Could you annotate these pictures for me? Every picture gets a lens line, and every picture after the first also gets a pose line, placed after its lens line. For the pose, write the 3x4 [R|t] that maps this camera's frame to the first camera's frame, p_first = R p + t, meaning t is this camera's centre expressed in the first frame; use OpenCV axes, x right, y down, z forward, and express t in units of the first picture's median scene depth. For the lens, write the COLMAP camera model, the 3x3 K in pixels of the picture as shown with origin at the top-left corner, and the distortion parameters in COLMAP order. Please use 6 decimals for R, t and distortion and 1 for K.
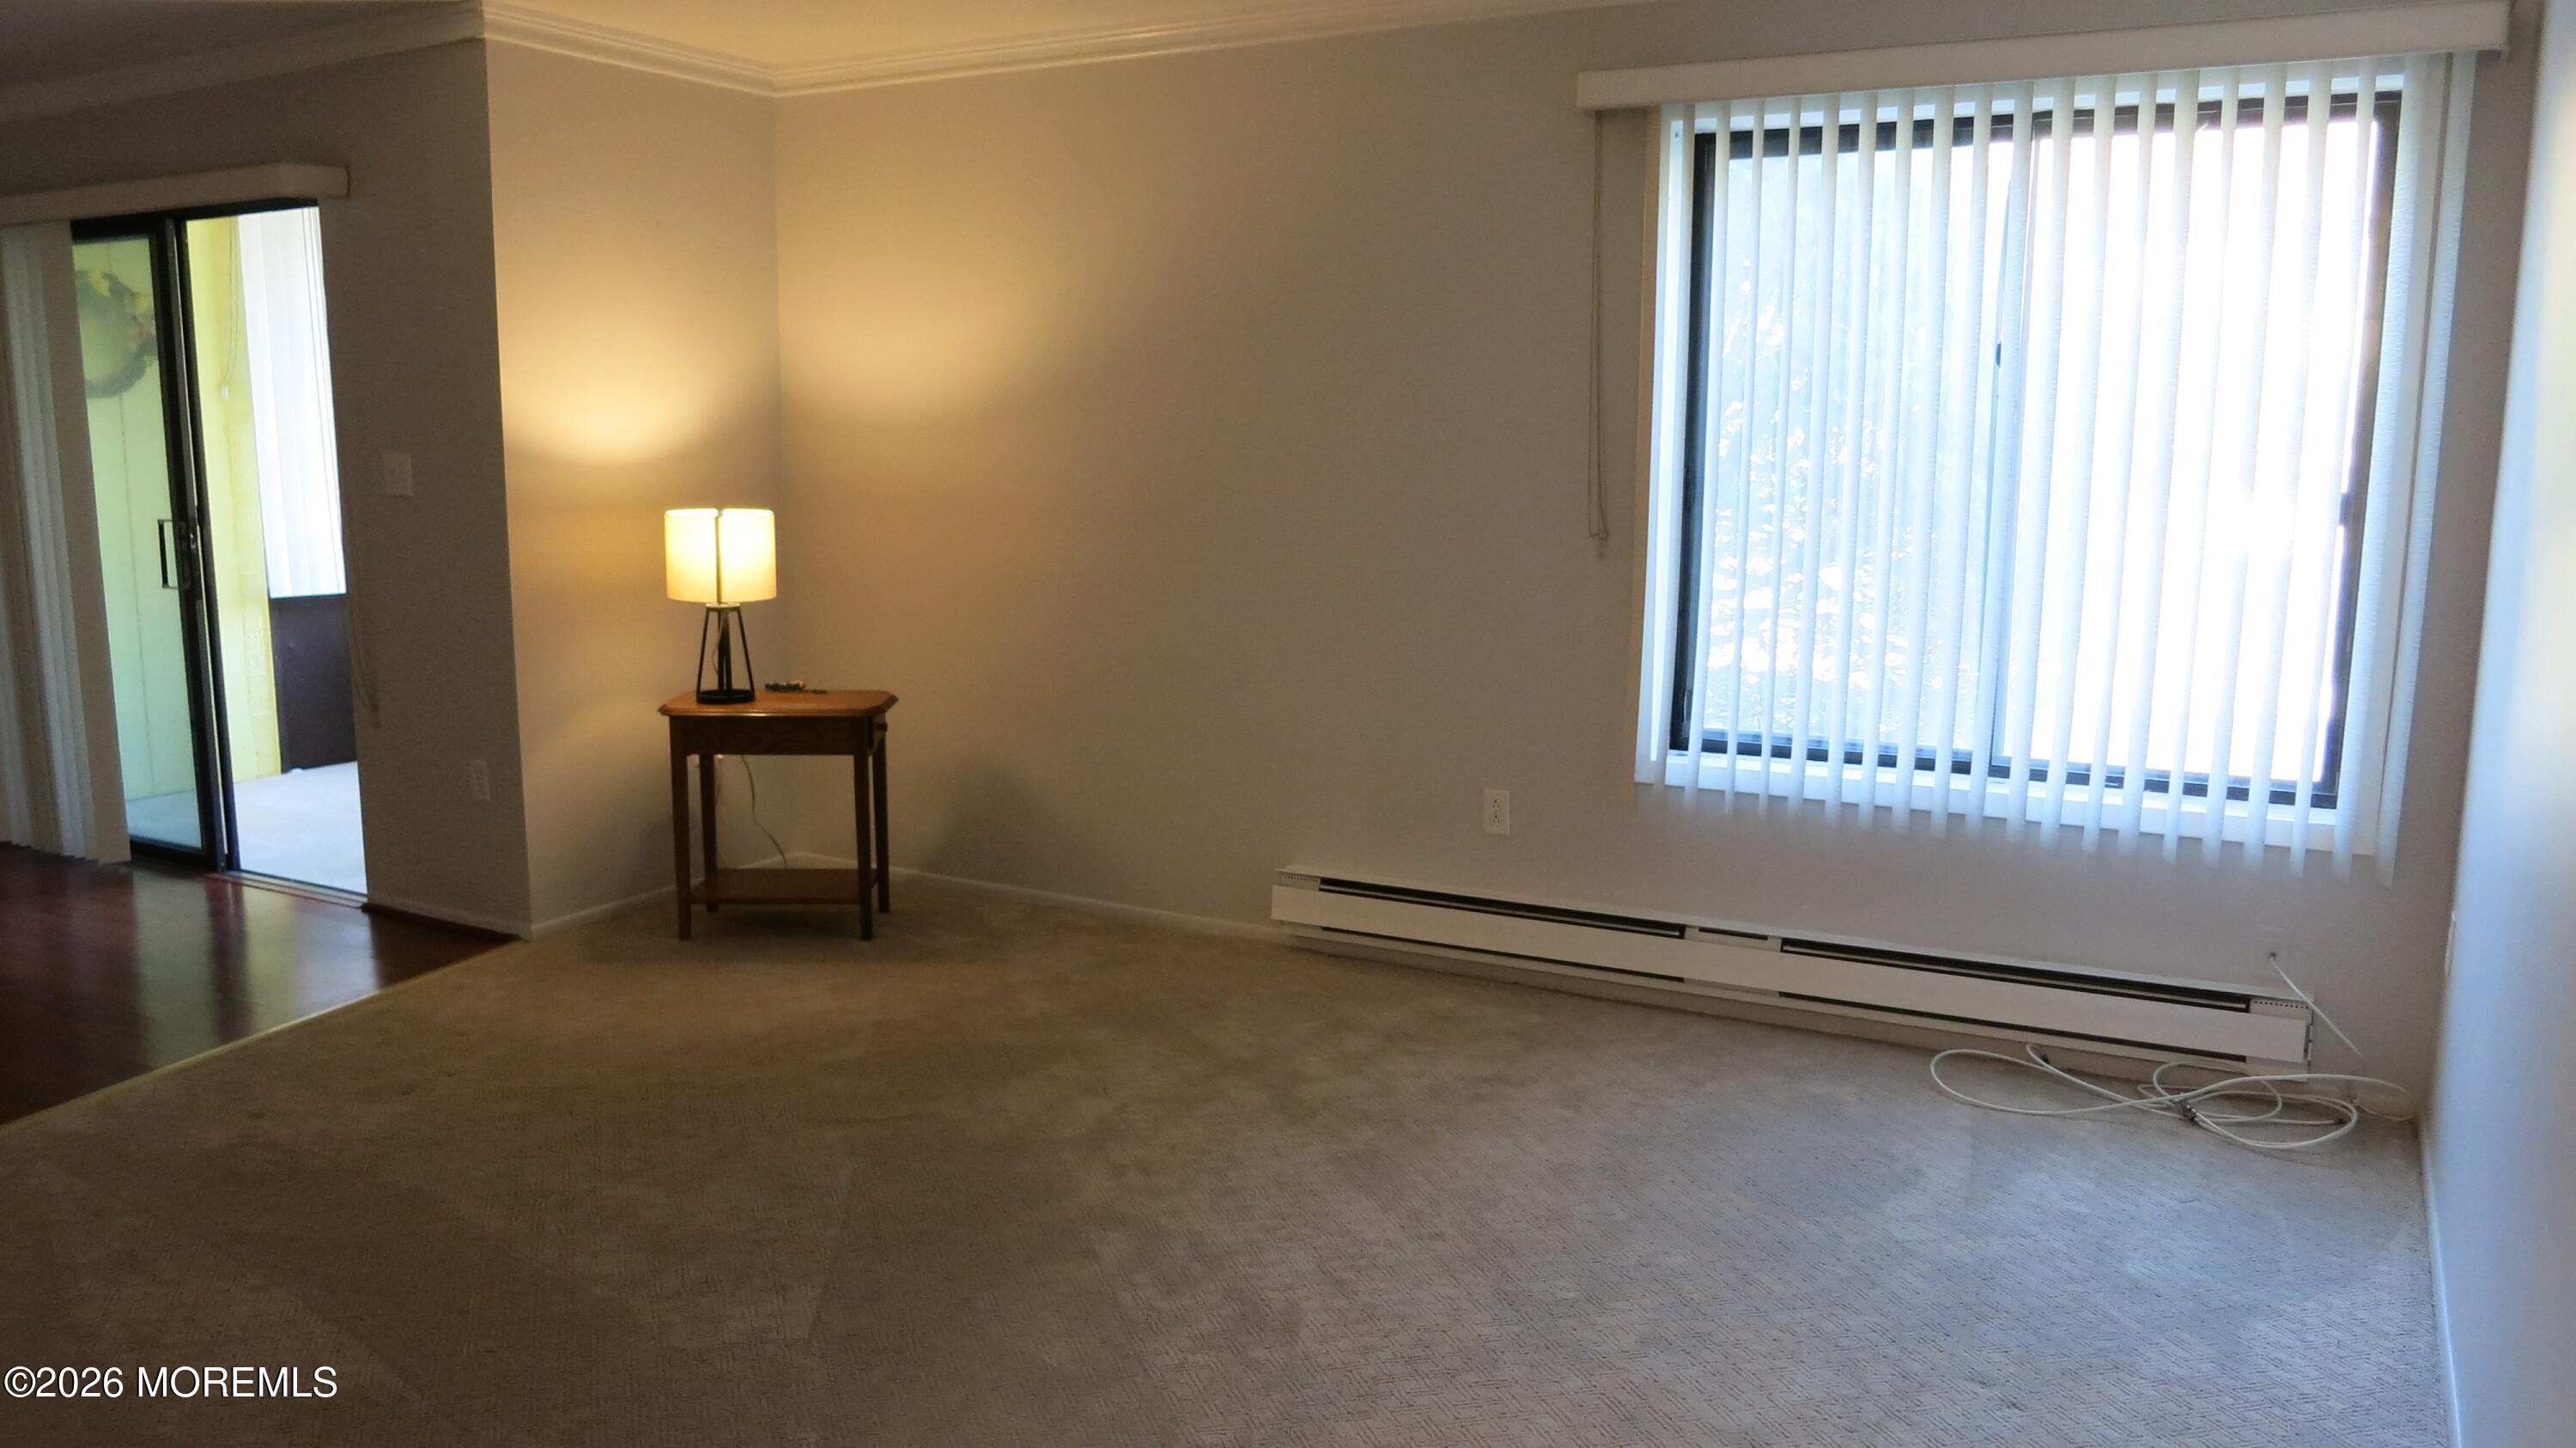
lens RADIAL K [[1880.3, 0, 1288.0], [0, 1880.3, 724.0], [0, 0, 1]] dist [-0.037261, 0.002425]
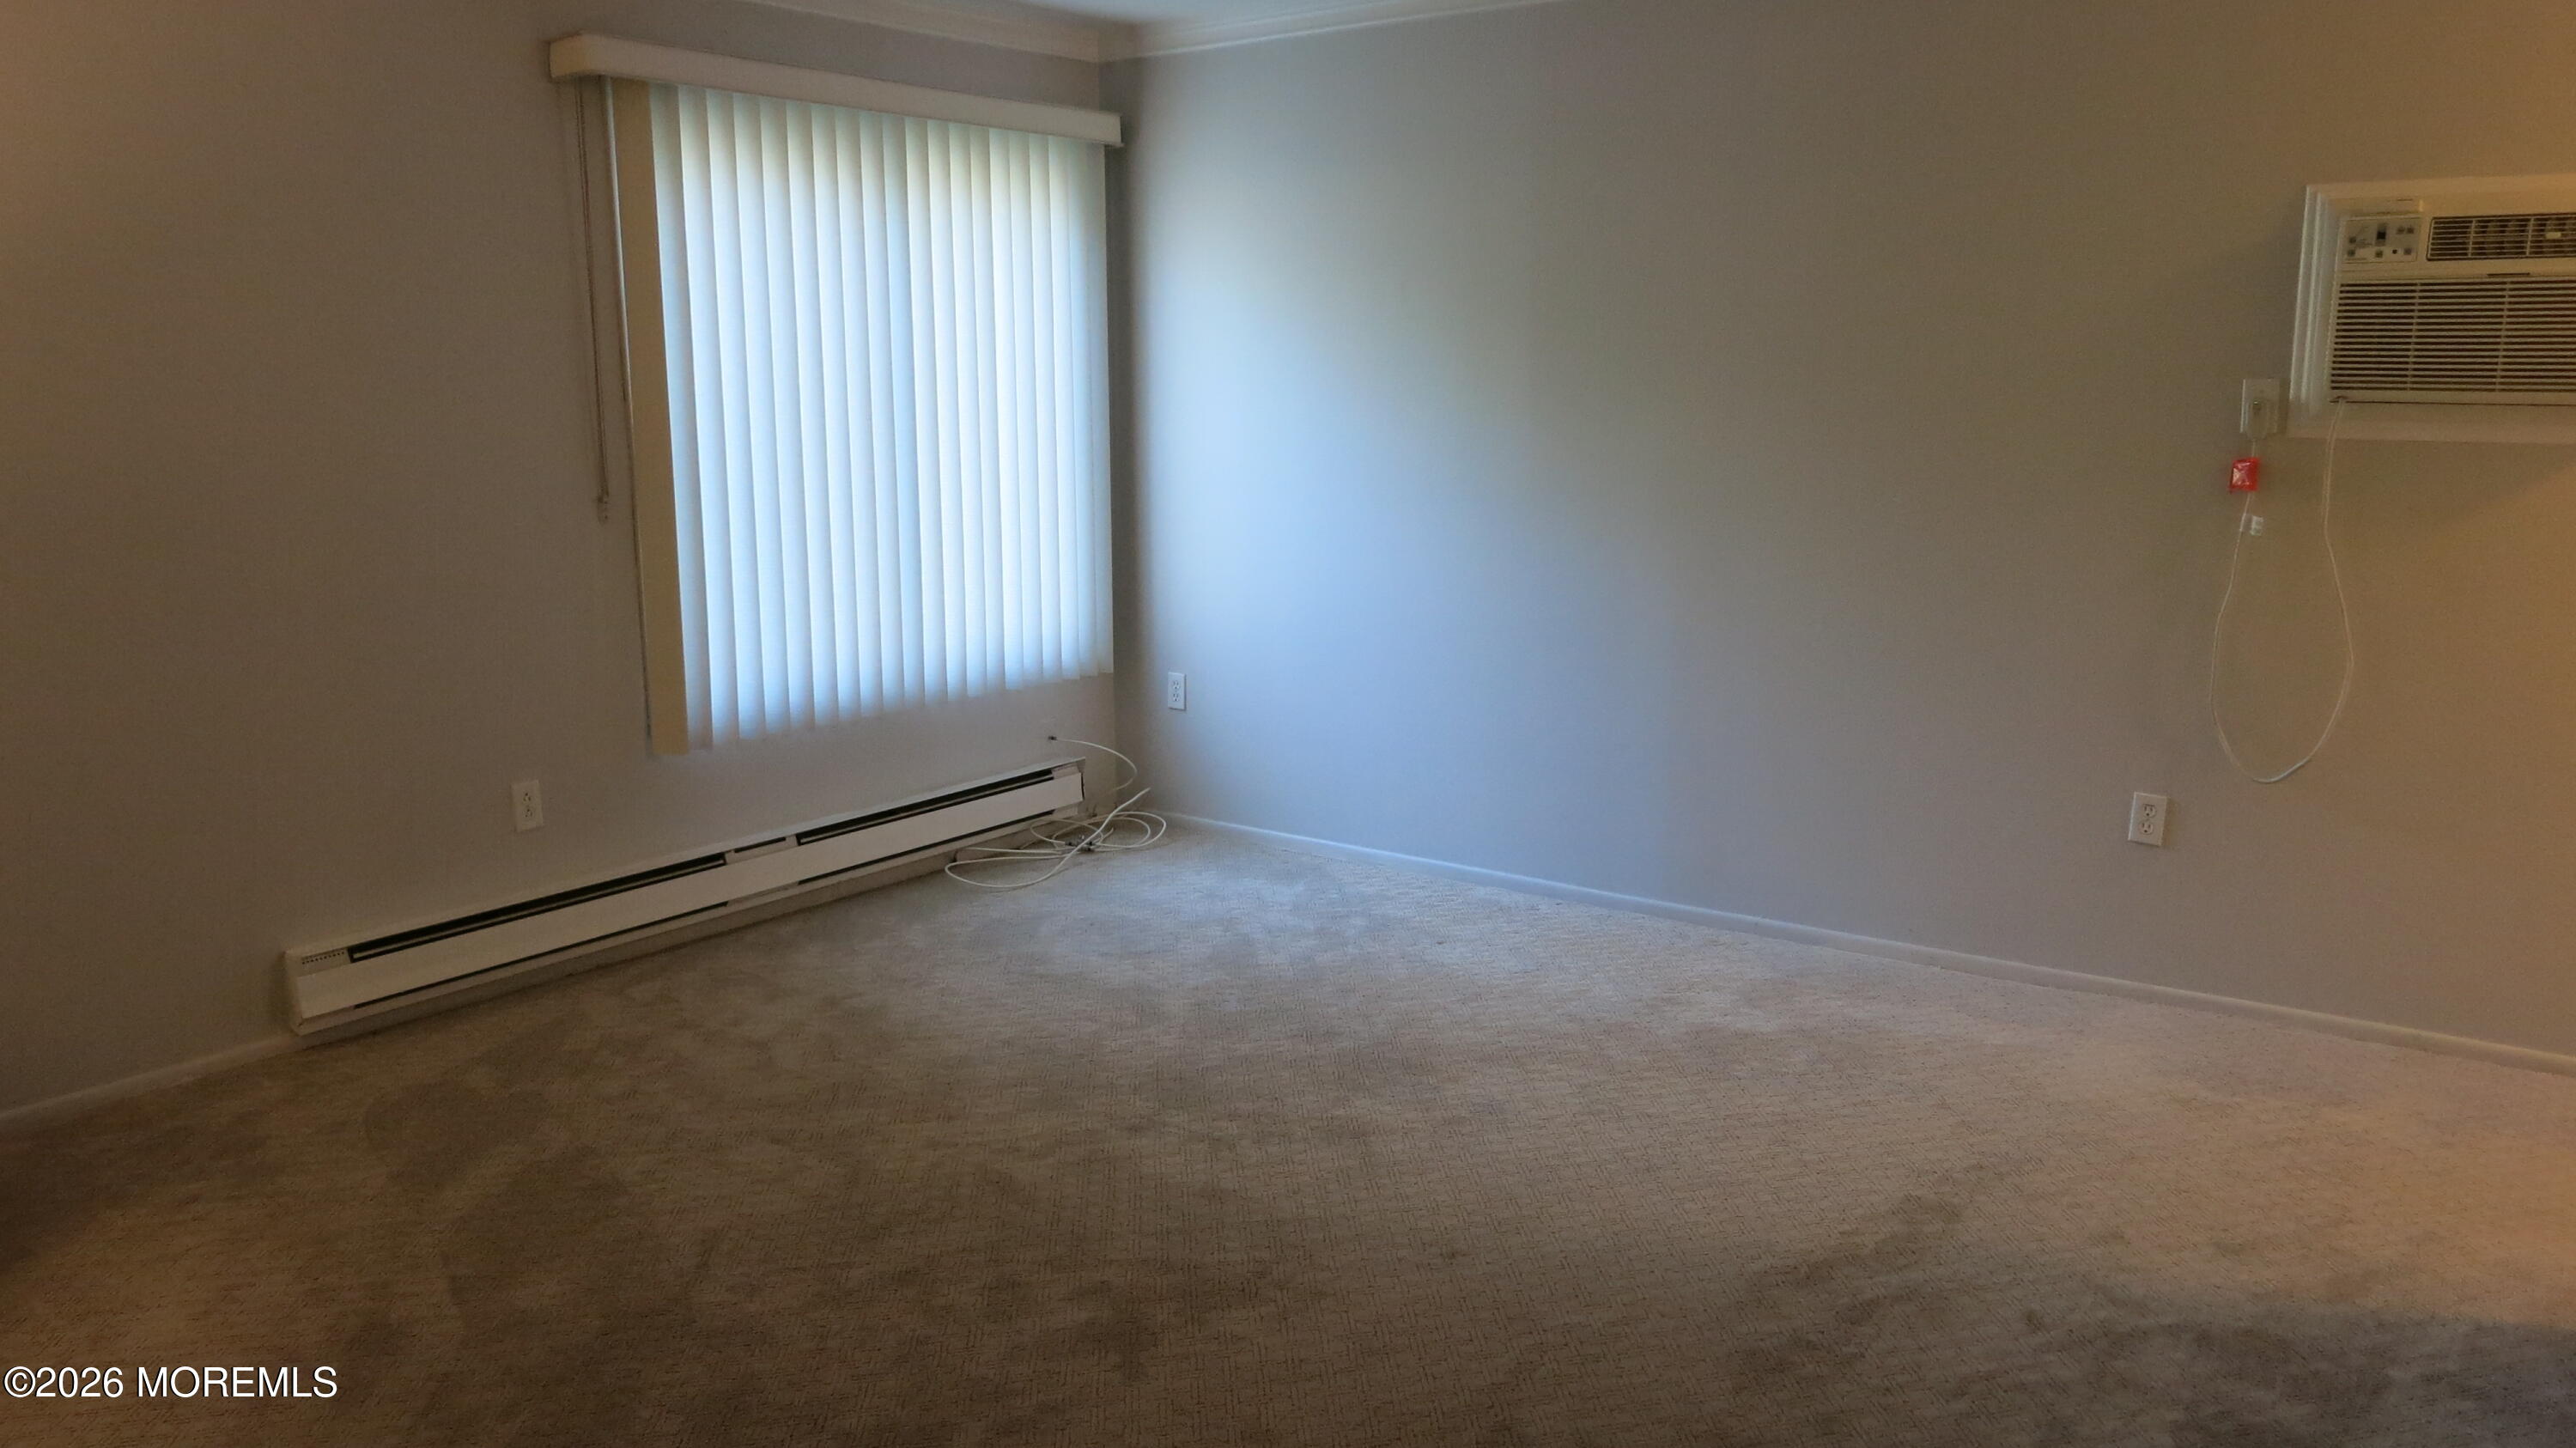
lens RADIAL K [[1880.3, 0, 1288.0], [0, 1880.3, 724.0], [0, 0, 1]] dist [-0.037261, 0.002425]
pose [[0.129167, -0.185499, 0.974118, -0.800729], [0.168096, 0.972226, 0.162849, -0.087683], [-0.977271, 0.142711, 0.156761, 0.511914]]
